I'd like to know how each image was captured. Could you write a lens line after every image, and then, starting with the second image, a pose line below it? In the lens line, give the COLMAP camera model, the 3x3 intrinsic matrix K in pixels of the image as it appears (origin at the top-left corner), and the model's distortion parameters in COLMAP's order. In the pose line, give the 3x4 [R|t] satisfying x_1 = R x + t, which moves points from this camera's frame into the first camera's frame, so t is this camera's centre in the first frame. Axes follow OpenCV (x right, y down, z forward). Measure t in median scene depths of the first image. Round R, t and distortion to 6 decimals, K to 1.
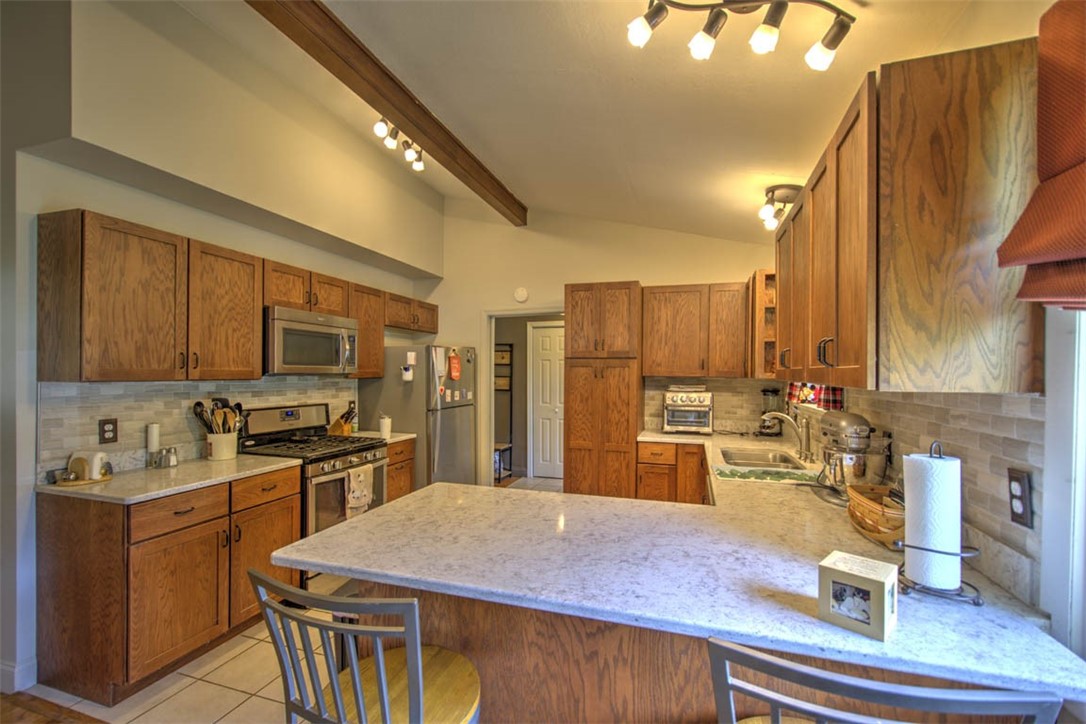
lens RADIAL K [[465.3, 0, 539.1], [0, 465.3, 373.4], [0, 0, 1]] dist [-0.001661, -0.000167]
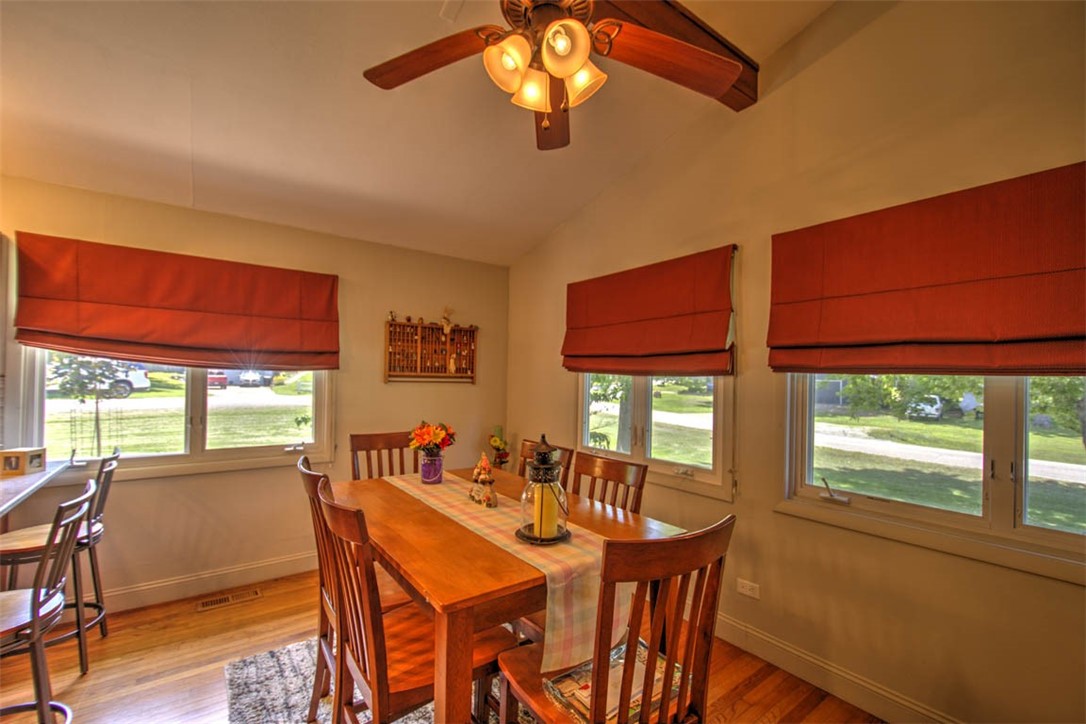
lens RADIAL K [[465.3, 0, 539.1], [0, 465.3, 373.4], [0, 0, 1]] dist [-0.001661, -0.000167]
pose [[-0.809055, -0.011540, 0.587619, -0.723505], [-0.020271, 0.999760, -0.008276, -0.002929], [-0.587383, -0.018607, -0.809095, 0.349042]]
